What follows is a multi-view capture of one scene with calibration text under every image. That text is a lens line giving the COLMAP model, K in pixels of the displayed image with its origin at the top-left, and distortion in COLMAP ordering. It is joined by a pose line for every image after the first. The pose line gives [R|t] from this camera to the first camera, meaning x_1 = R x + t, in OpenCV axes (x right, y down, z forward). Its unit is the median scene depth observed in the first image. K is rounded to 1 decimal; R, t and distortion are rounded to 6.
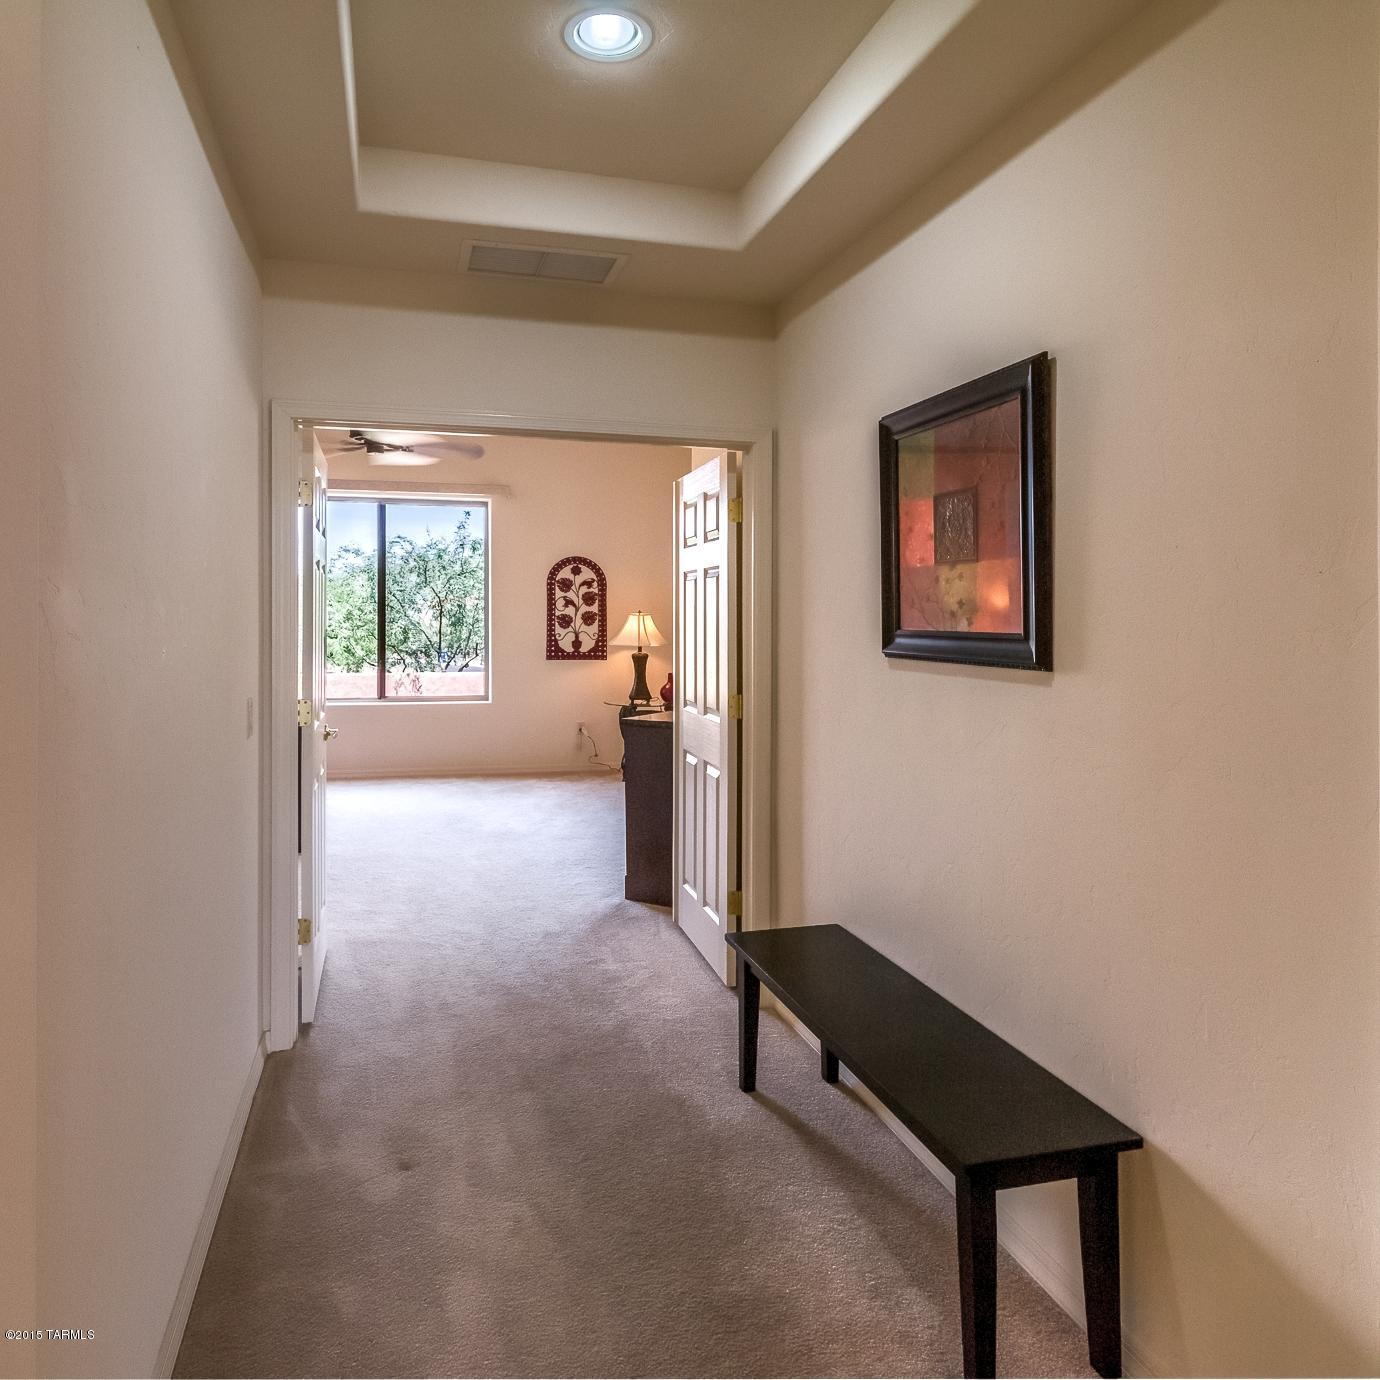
lens RADIAL K [[1041.0, 0, 692.0], [0, 1041.0, 690.4], [0, 0, 1]] dist [0.008156, 0.000497]
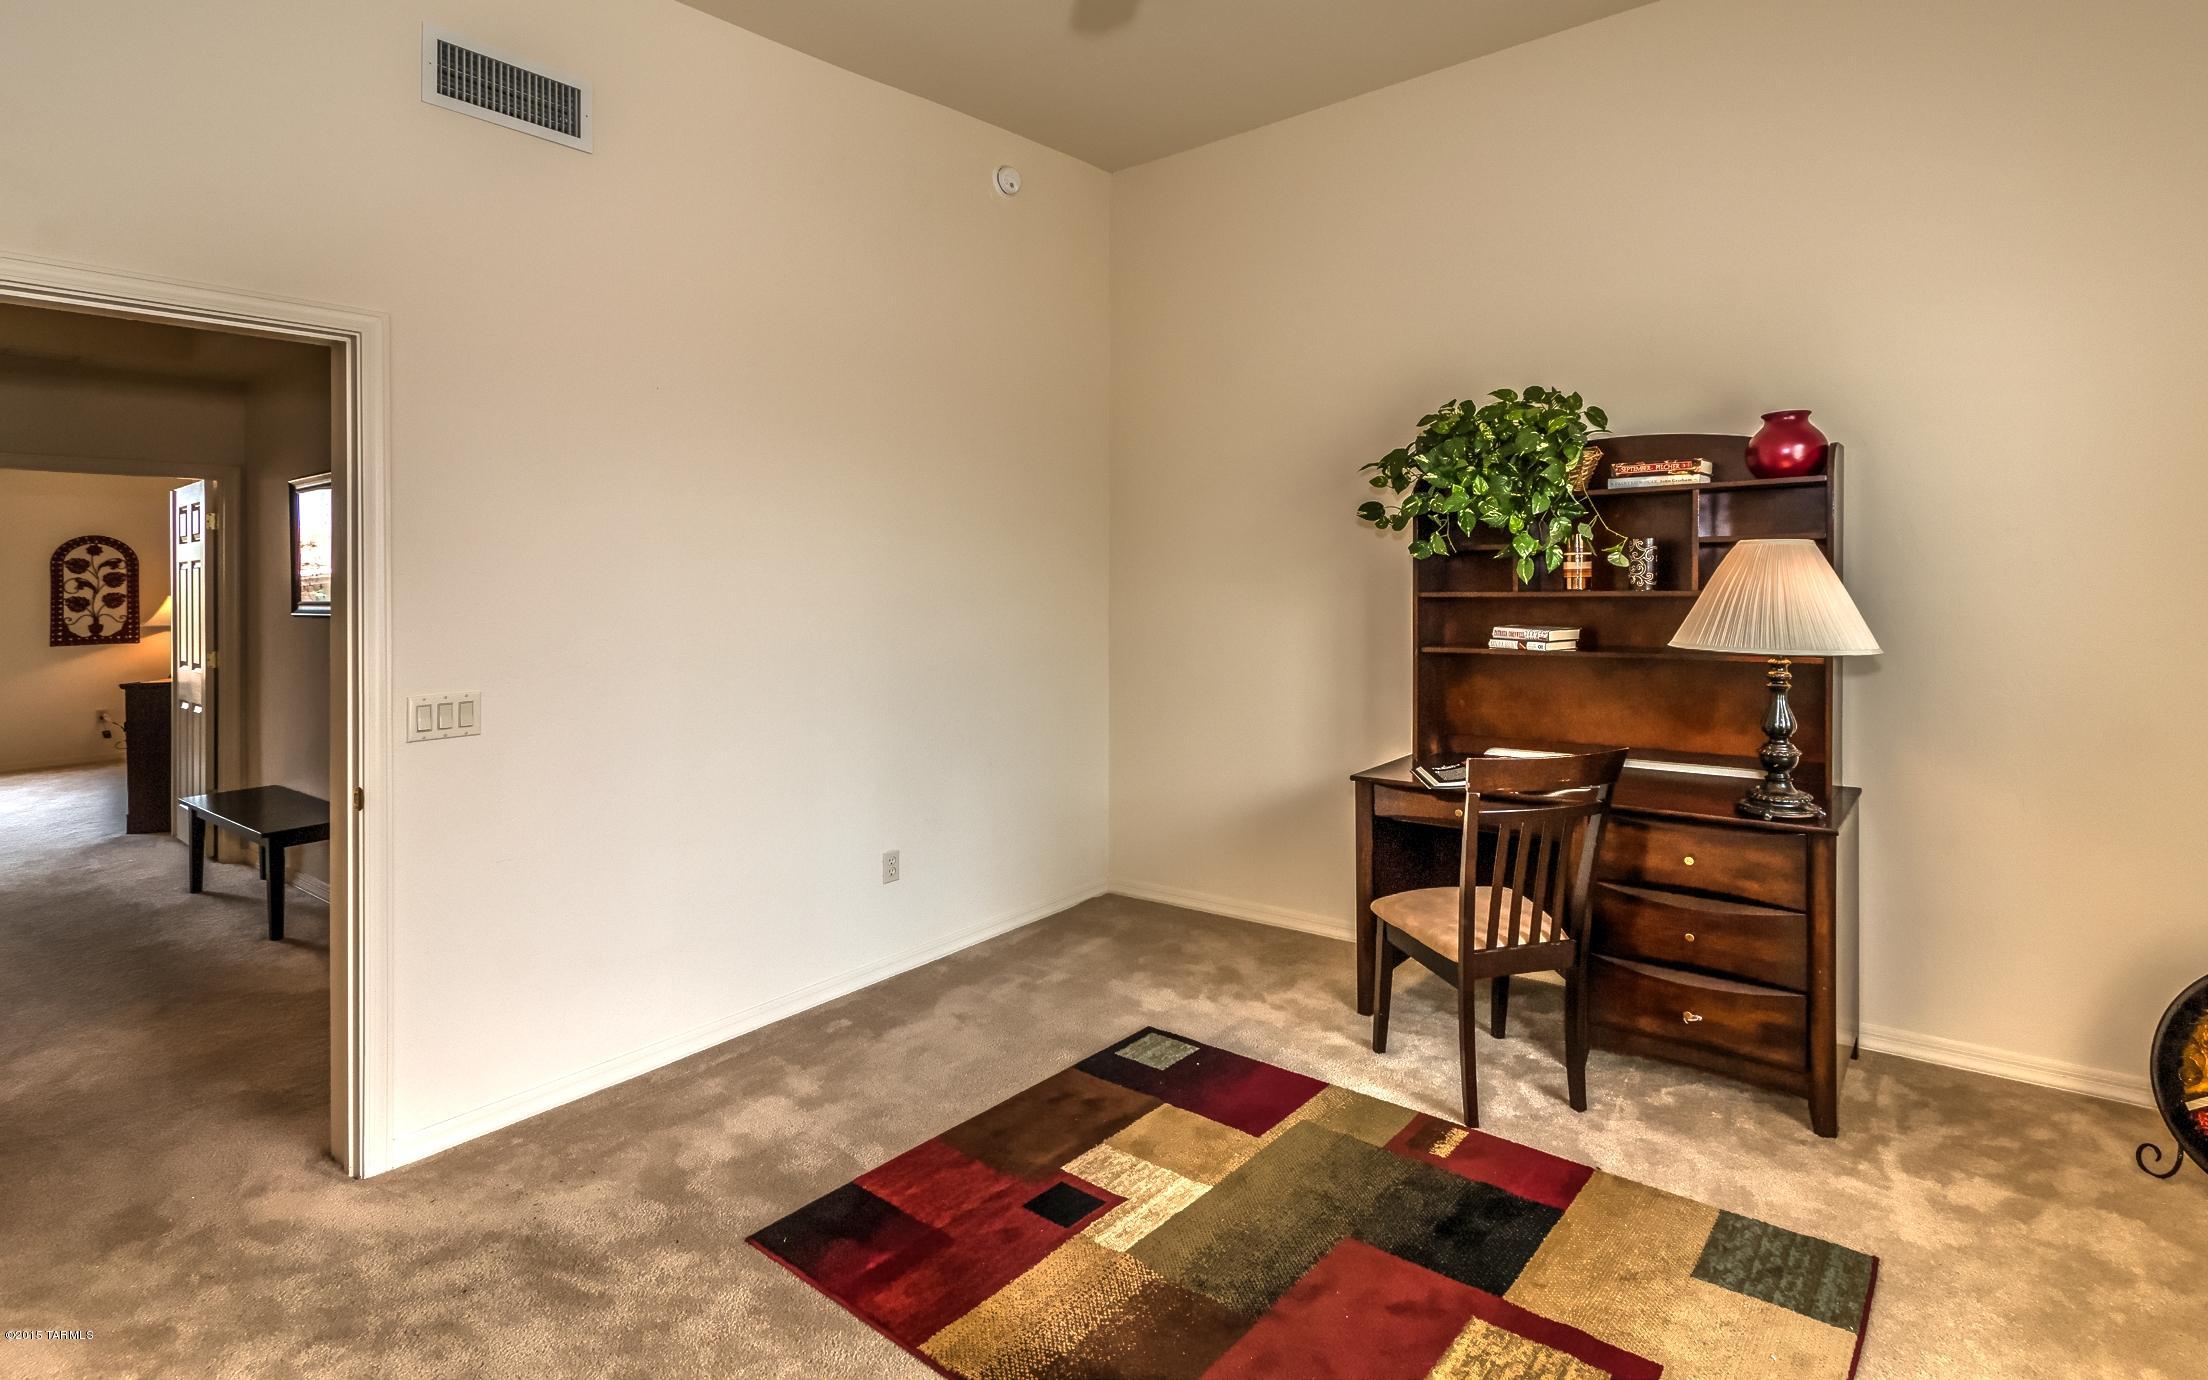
lens RADIAL K [[1032.0, 0, 1158.5], [0, 1032.0, 582.9], [0, 0, 1]] dist [0.004975, -0.001052]
pose [[0.787234, -0.023684, 0.616200, 0.070388], [0.066648, 0.996676, -0.046840, 0.023349], [-0.613042, 0.077943, 0.786196, -0.337030]]
